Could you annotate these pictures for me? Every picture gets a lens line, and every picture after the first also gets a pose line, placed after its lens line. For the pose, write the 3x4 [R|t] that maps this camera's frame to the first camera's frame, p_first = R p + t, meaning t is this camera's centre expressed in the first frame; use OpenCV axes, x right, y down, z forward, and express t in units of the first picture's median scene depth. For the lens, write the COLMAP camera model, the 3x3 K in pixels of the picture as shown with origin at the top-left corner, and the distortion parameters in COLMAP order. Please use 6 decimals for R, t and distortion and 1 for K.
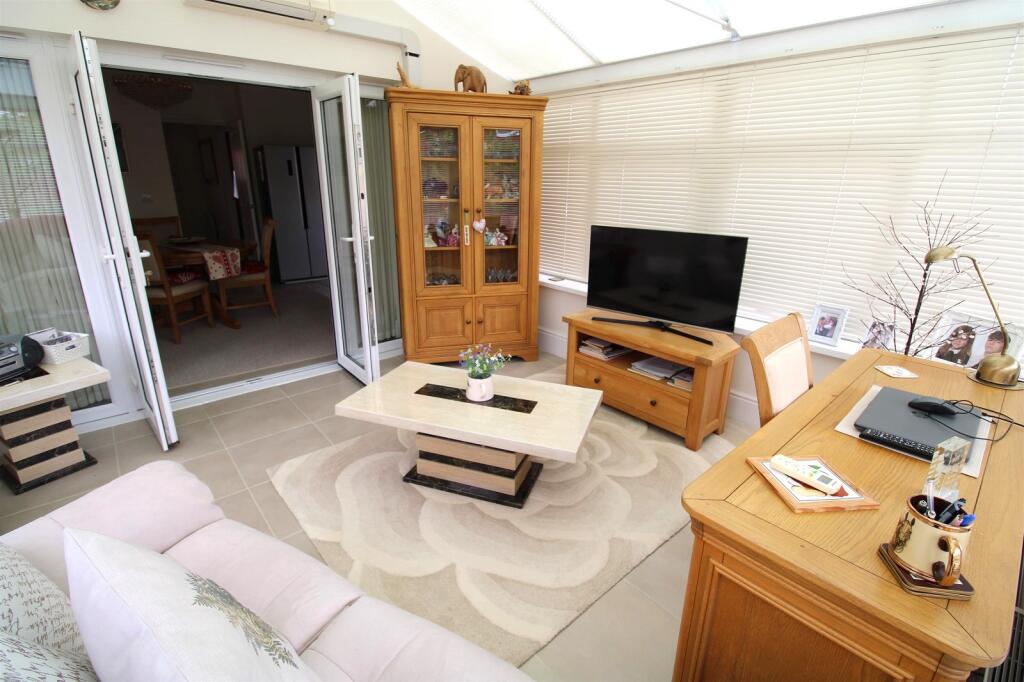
lens RADIAL K [[476.0, 0, 515.4], [0, 476.0, 327.7], [0, 0, 1]] dist [-0.002149, -0.010923]
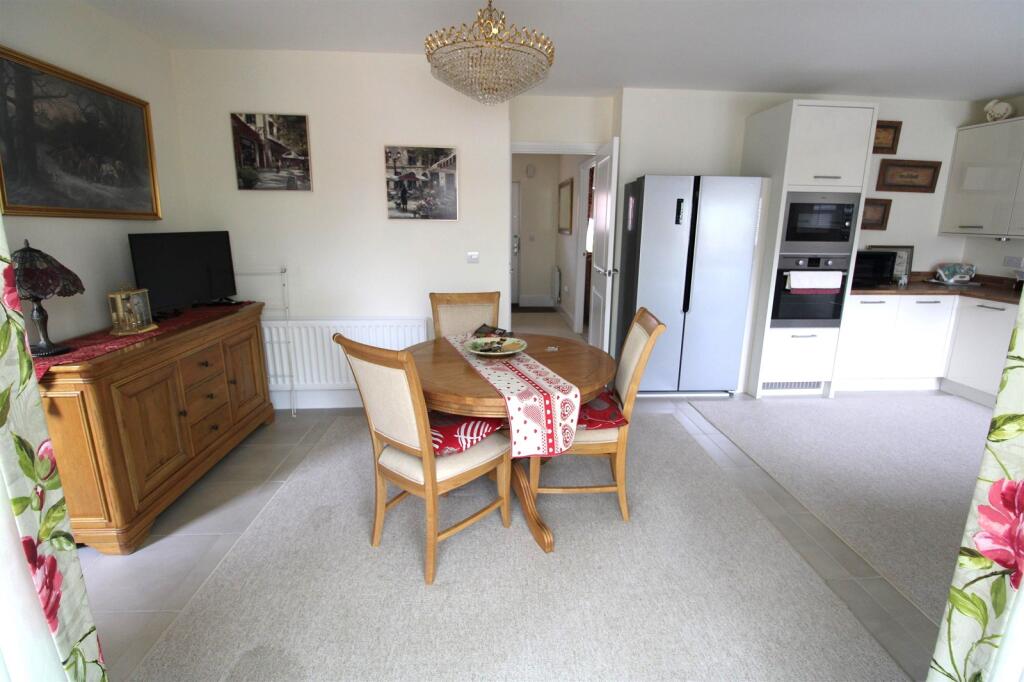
lens RADIAL K [[476.0, 0, 515.4], [0, 476.0, 327.7], [0, 0, 1]] dist [-0.002149, -0.010923]
pose [[0.790669, 0.127257, -0.598872, -0.335717], [-0.183180, 0.982523, -0.033065, -0.175515], [0.584198, 0.135845, 0.800162, 0.544274]]
